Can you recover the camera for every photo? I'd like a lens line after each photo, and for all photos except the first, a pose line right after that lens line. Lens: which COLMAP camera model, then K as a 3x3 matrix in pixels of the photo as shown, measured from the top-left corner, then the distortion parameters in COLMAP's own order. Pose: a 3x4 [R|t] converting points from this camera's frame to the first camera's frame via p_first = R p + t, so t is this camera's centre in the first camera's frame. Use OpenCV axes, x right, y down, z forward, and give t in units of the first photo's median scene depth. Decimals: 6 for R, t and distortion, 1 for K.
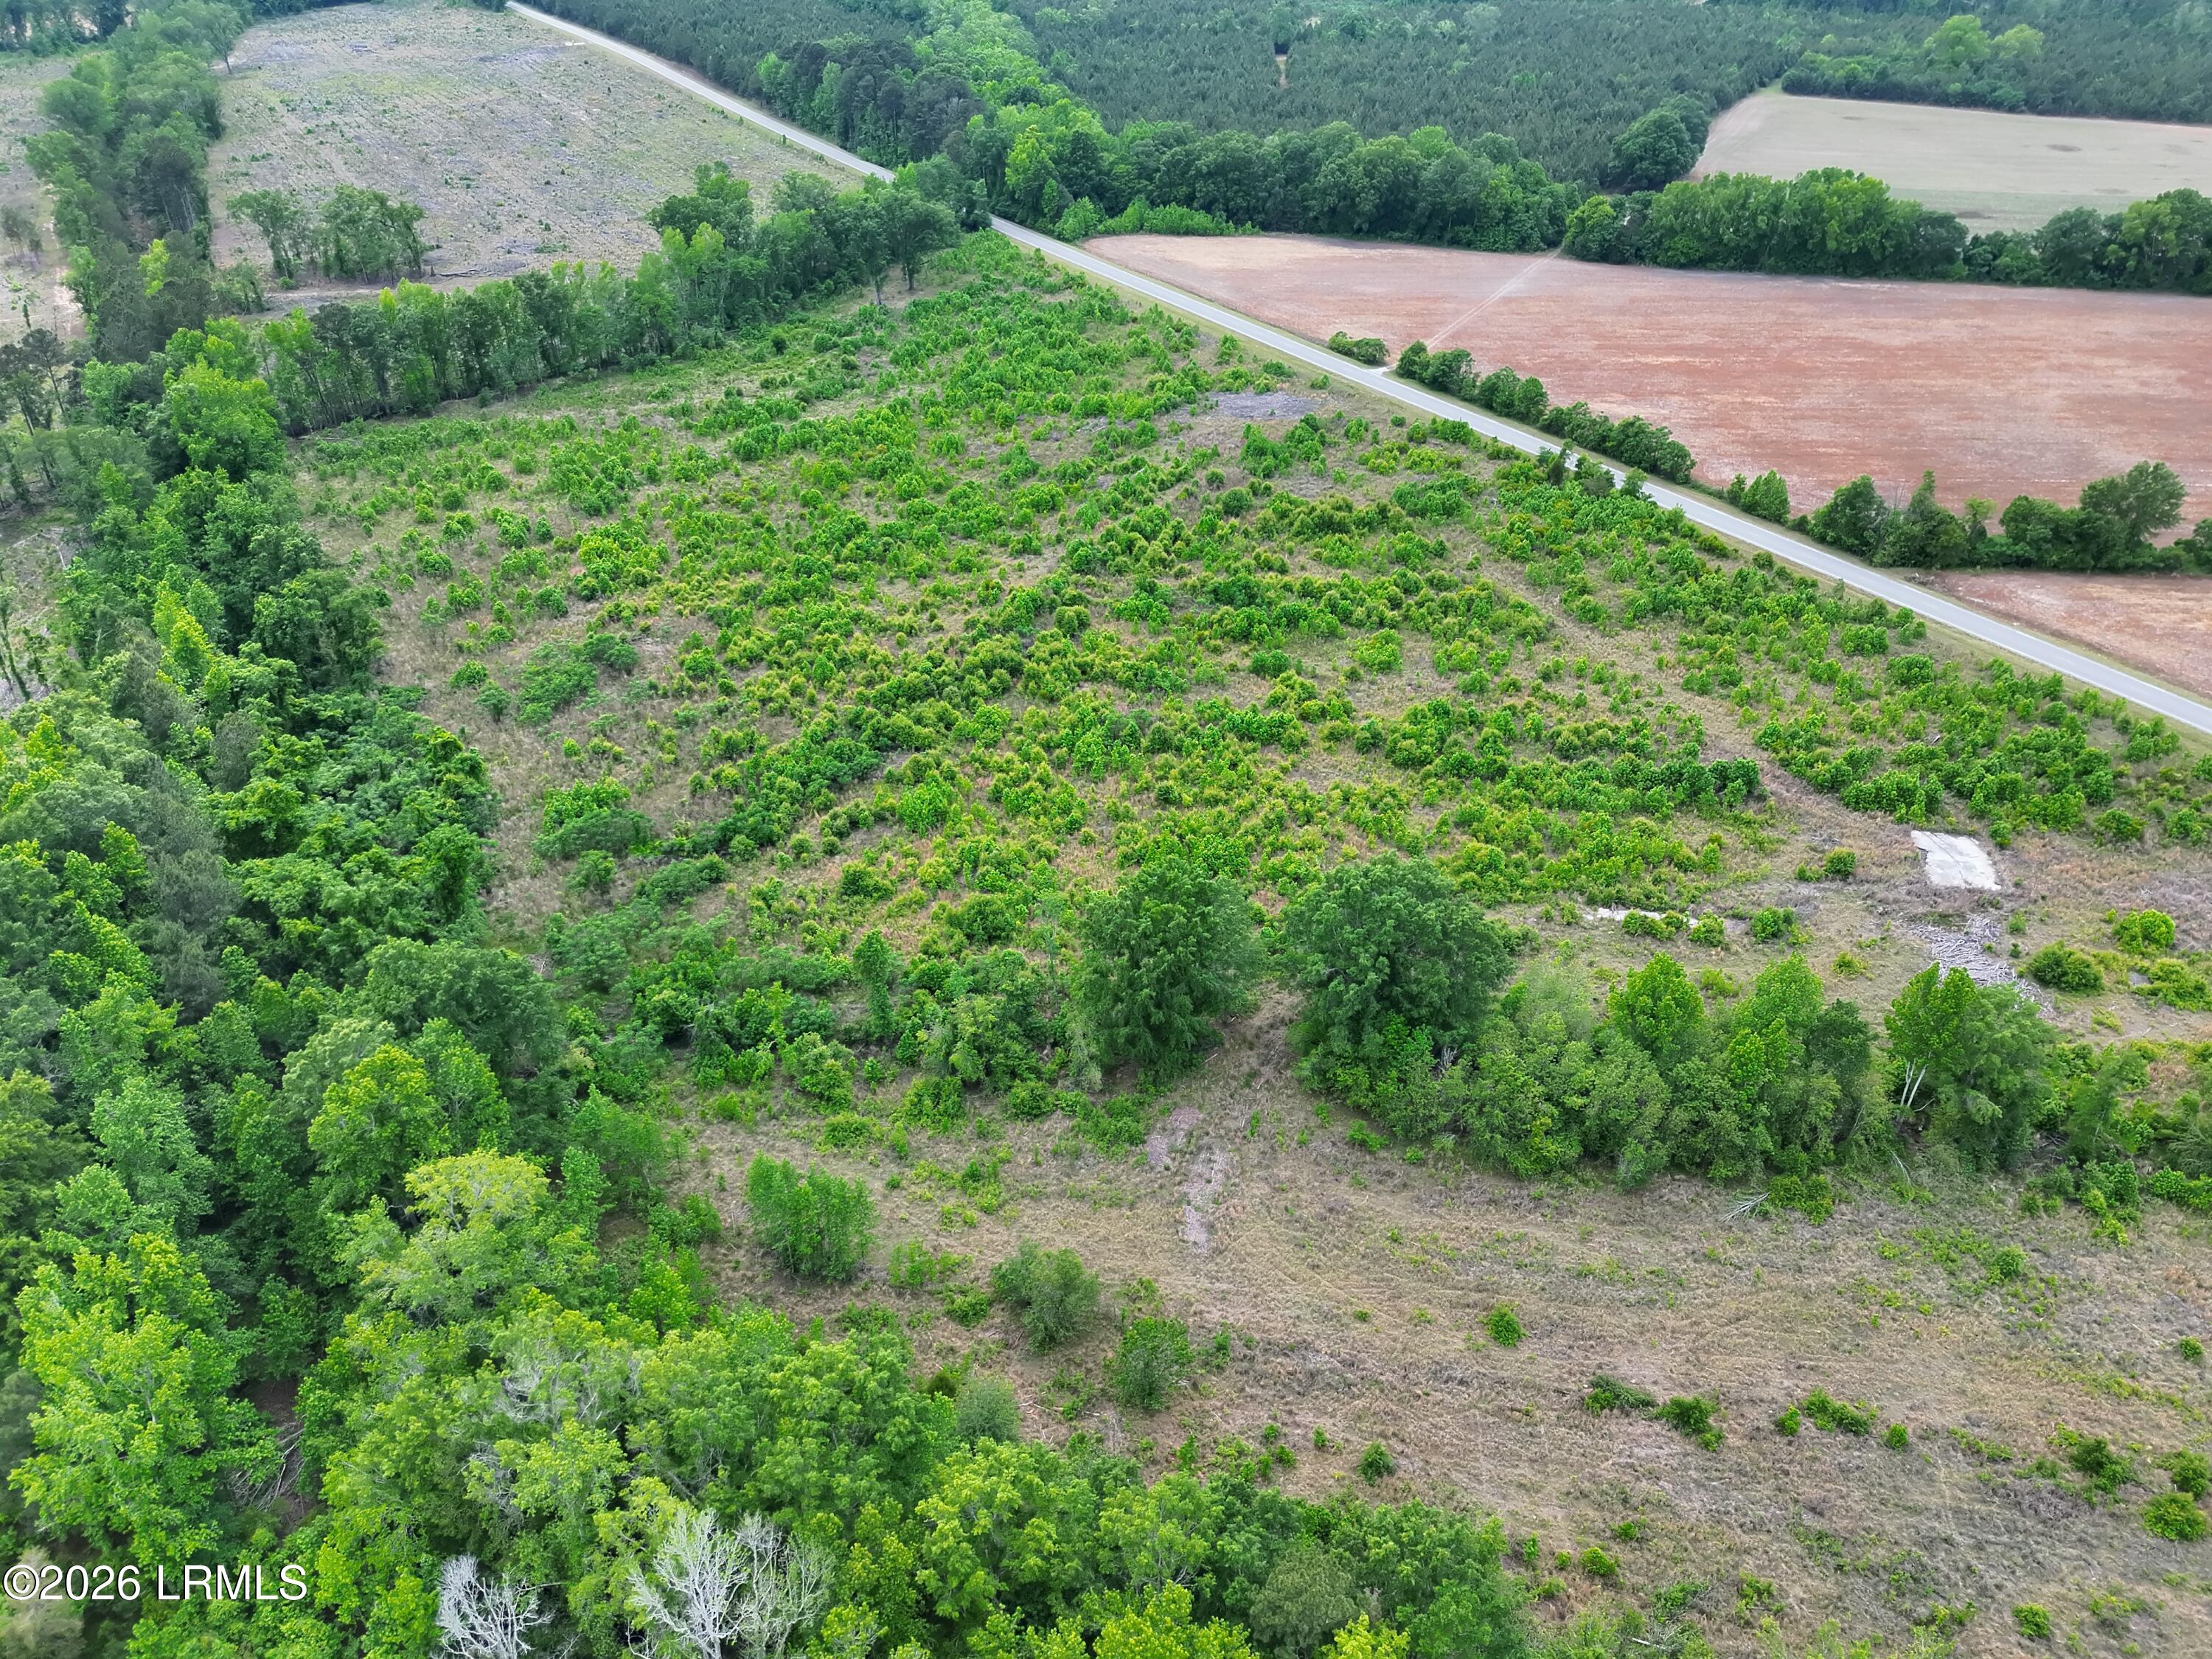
lens RADIAL K [[1681.4, 0, 1096.1], [0, 1681.4, 835.2], [0, 0, 1]] dist [0.093005, -0.097266]
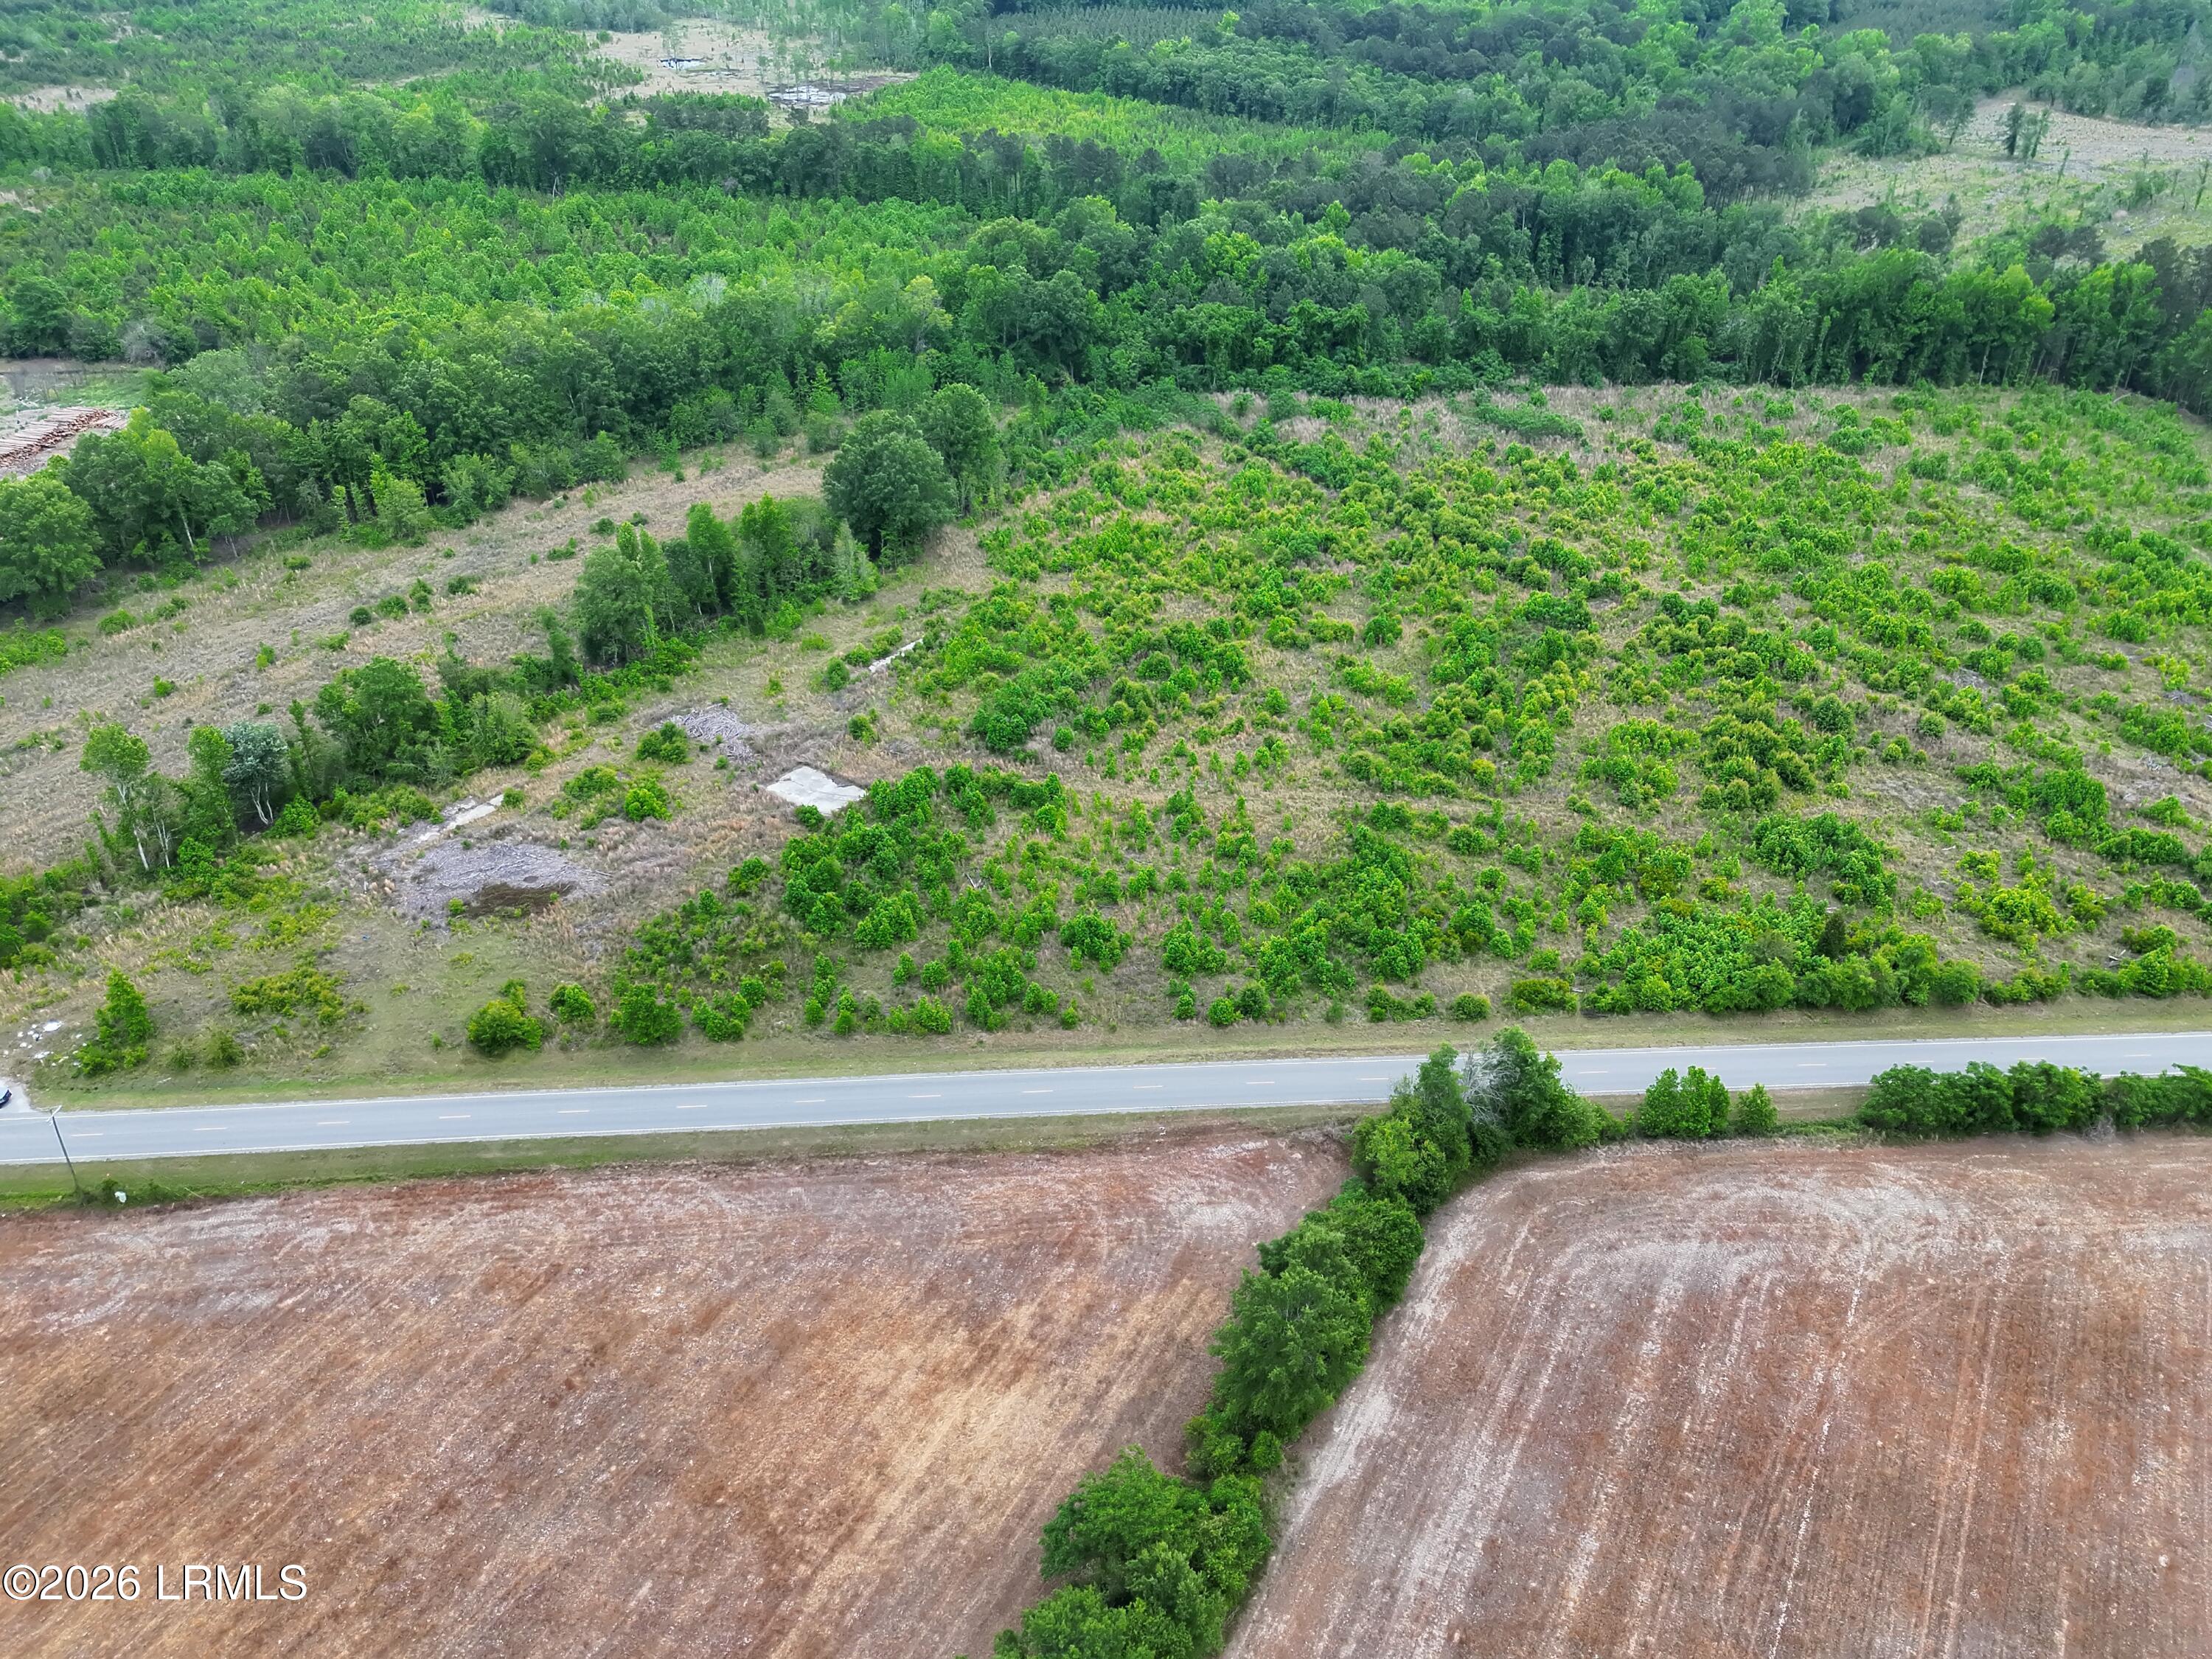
lens RADIAL K [[1674.4, 0, 1104.8], [0, 1674.4, 832.5], [0, 0, 1]] dist [0.086670, -0.087775]
pose [[-0.446231, 0.480255, -0.755138, 0.846064], [-0.477998, 0.585453, 0.654800, -0.517960], [0.756569, 0.653146, -0.031686, 0.814499]]
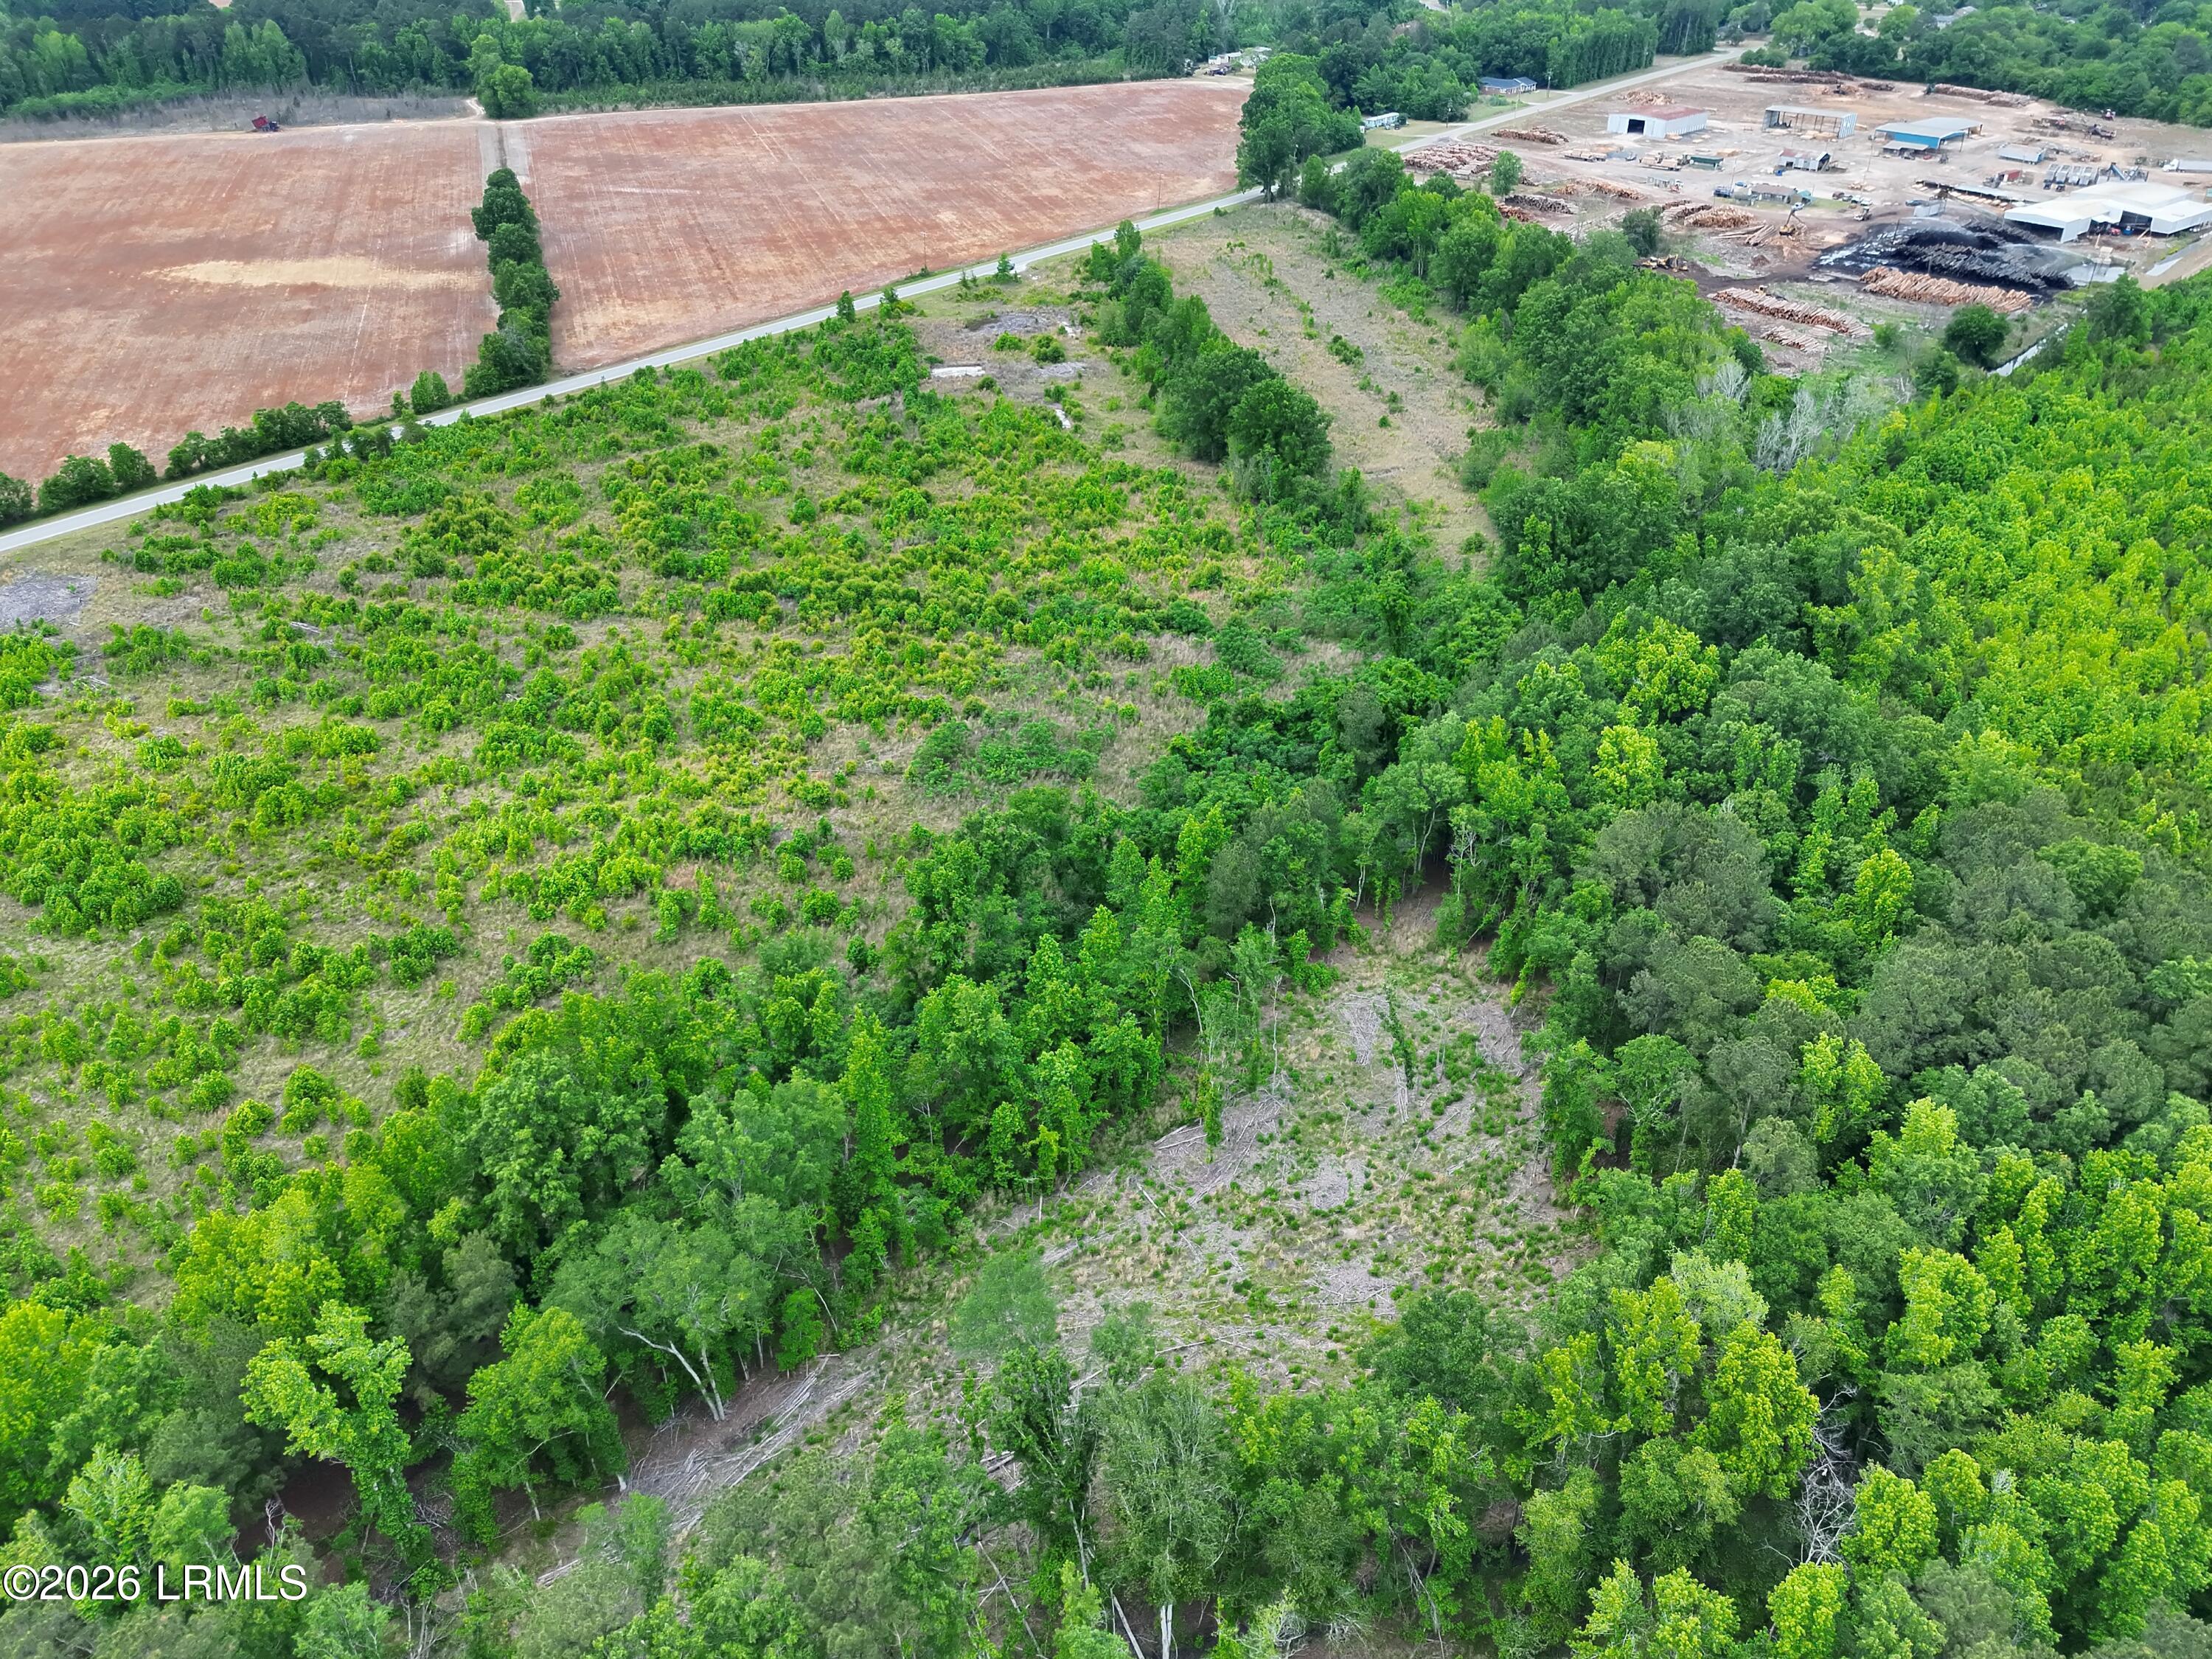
lens RADIAL K [[1687.6, 0, 1111.6], [0, 1687.6, 847.6], [0, 0, 1]] dist [0.077685, -0.081242]
pose [[-0.343232, -0.501400, 0.794223, -0.903150], [0.502715, 0.616207, 0.606272, -0.492251], [-0.793391, 0.607360, 0.040559, 0.758419]]
